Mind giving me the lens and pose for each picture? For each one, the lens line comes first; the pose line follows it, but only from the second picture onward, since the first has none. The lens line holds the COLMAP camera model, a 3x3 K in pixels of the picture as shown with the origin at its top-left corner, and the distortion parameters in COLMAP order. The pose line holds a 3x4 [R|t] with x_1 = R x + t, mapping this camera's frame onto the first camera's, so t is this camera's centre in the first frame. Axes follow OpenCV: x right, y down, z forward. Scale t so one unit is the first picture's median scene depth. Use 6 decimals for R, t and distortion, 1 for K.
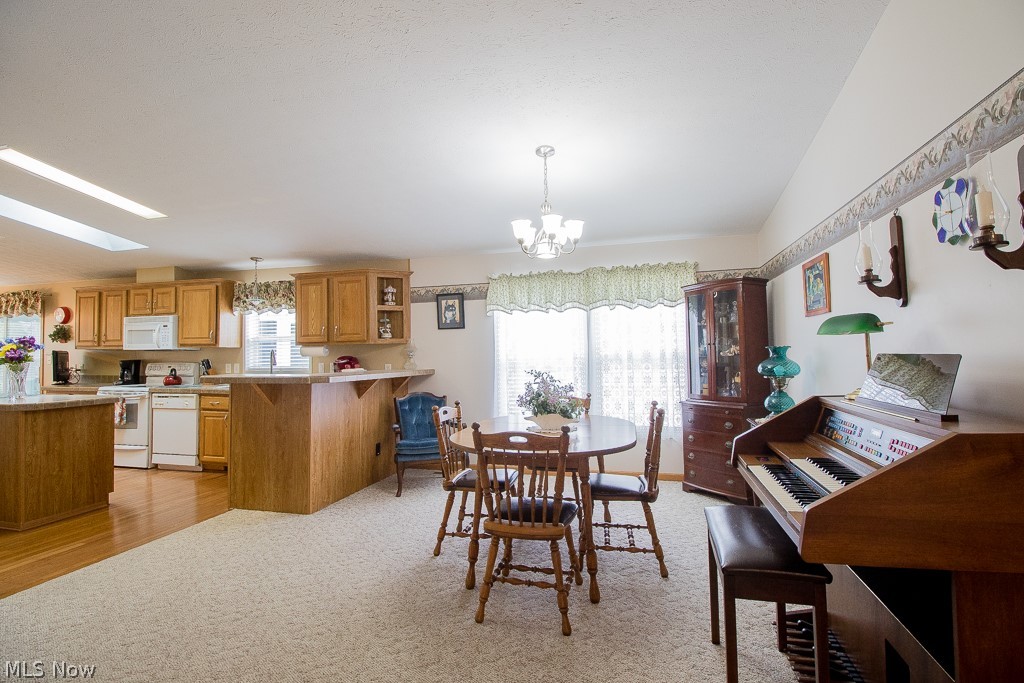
lens RADIAL K [[477.3, 0, 513.5], [0, 477.3, 332.6], [0, 0, 1]] dist [0.001886, -0.011426]
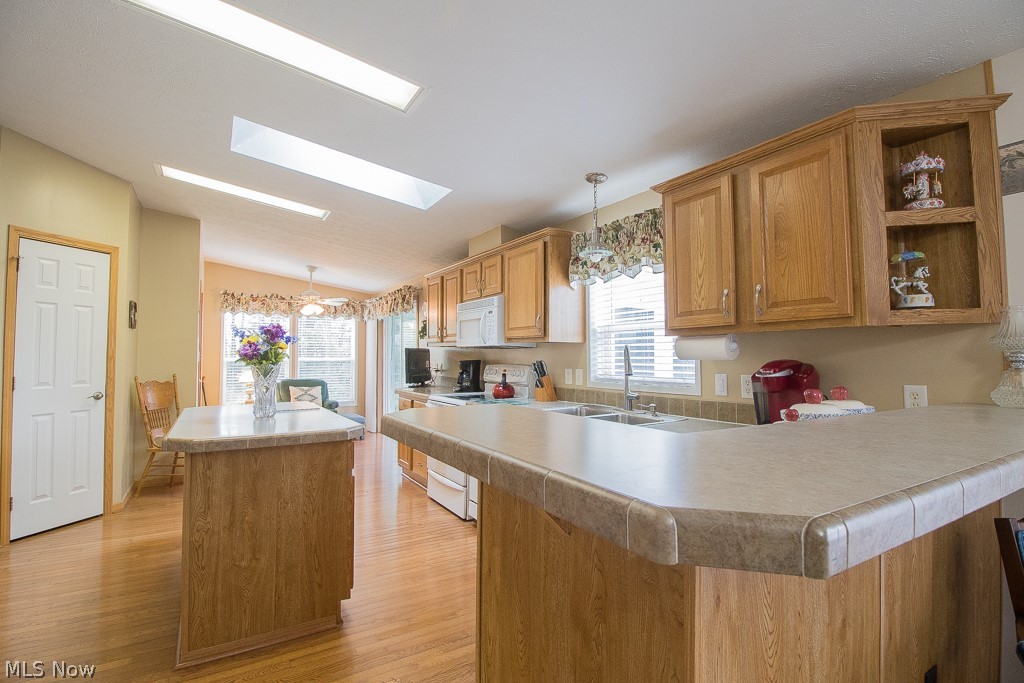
lens RADIAL K [[477.3, 0, 527.8], [0, 477.3, 336.5], [0, 0, 1]] dist [0.001886, -0.011426]
pose [[0.733252, -0.015687, -0.679776, -0.240300], [0.017341, 0.999840, -0.004367, 0.027776], [0.679736, -0.008586, 0.733407, 0.573013]]
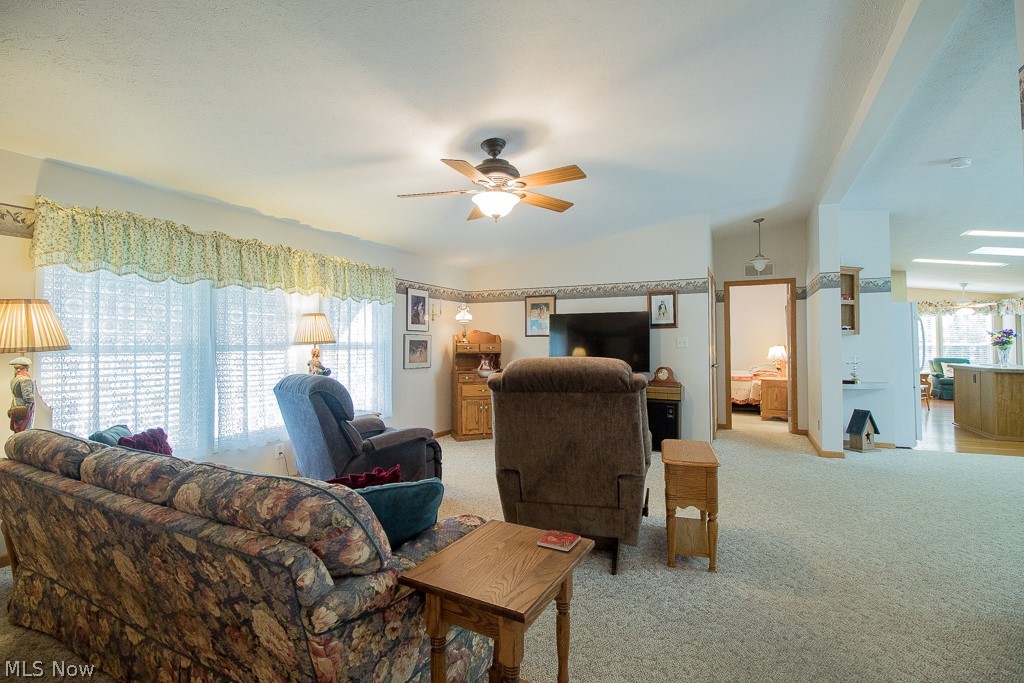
lens RADIAL K [[477.3, 0, 509.8], [0, 477.3, 340.3], [0, 0, 1]] dist [0.001886, -0.011426]
pose [[-0.208631, 0.006609, -0.977972, 0.707147], [0.045458, 0.998962, -0.002947, -0.020071], [0.976937, -0.045072, -0.208715, -0.265734]]
